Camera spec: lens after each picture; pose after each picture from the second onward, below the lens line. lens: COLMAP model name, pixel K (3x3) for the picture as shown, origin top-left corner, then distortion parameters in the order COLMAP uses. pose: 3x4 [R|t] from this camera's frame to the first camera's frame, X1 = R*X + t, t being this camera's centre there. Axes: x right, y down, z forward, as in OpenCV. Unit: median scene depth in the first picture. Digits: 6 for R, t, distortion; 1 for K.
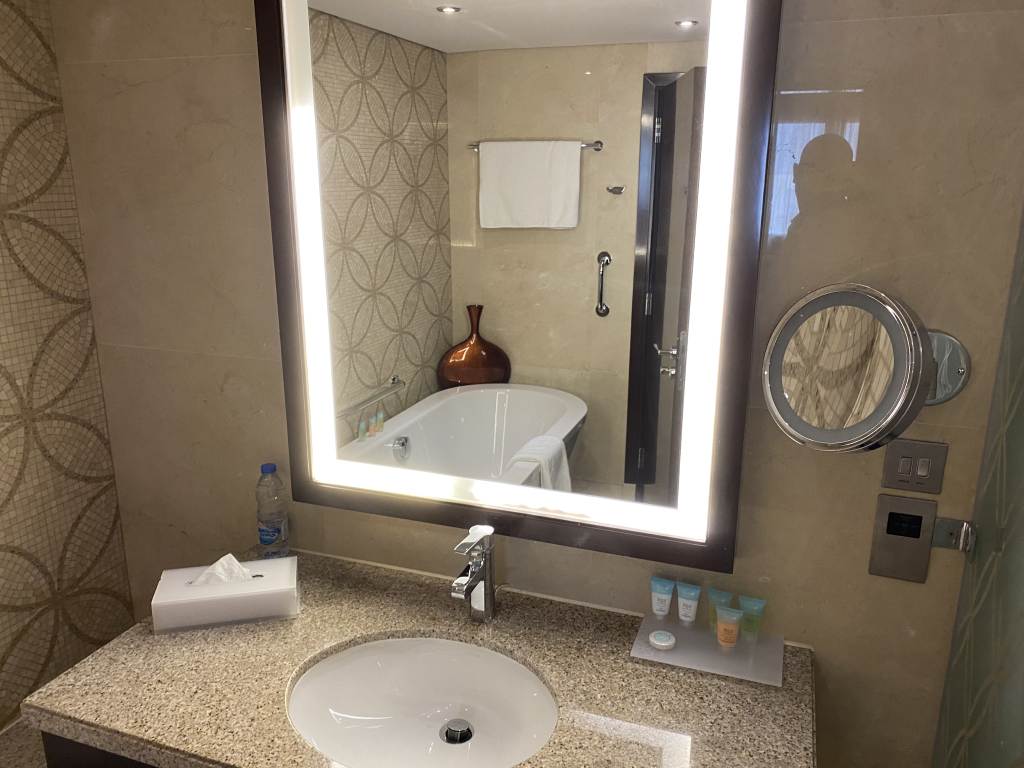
lens RADIAL K [[781.2, 0, 511.1], [0, 781.2, 382.8], [0, 0, 1]] dist [0.029916, -0.002314]
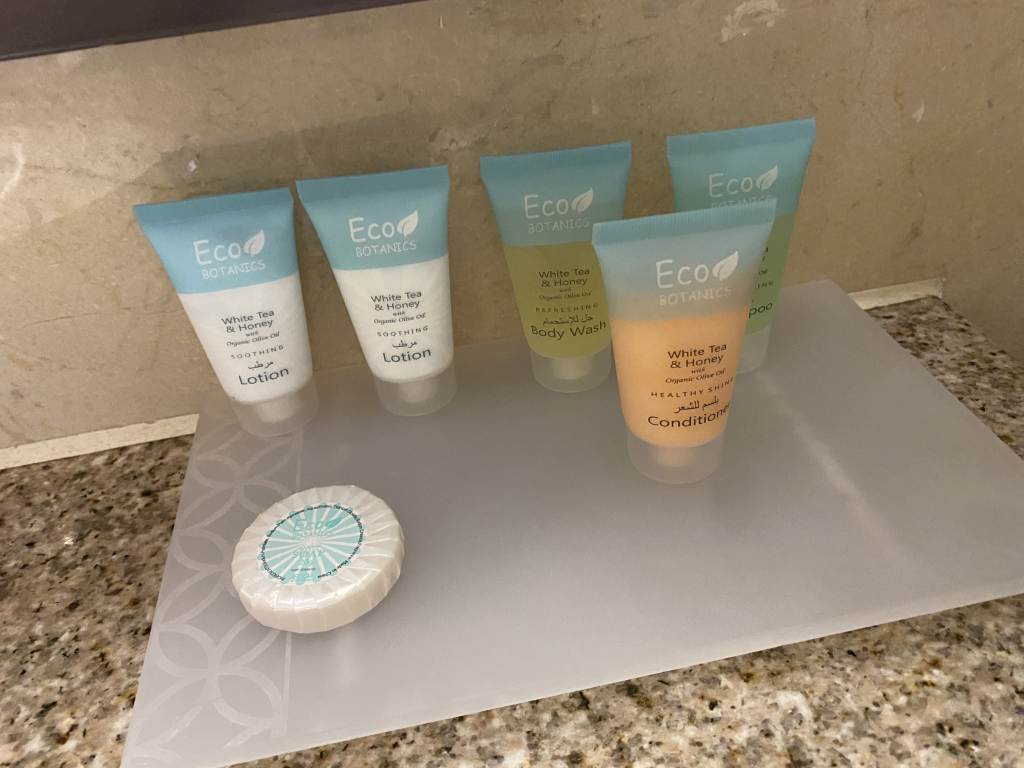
lens RADIAL K [[781.2, 0, 512.8], [0, 781.2, 384.4], [0, 0, 1]] dist [0.029916, -0.002314]
pose [[0.863569, -0.373713, 0.338509, 0.186144], [0.223708, 0.885607, 0.407007, 0.242674], [-0.451889, -0.275751, 0.848385, 0.860522]]
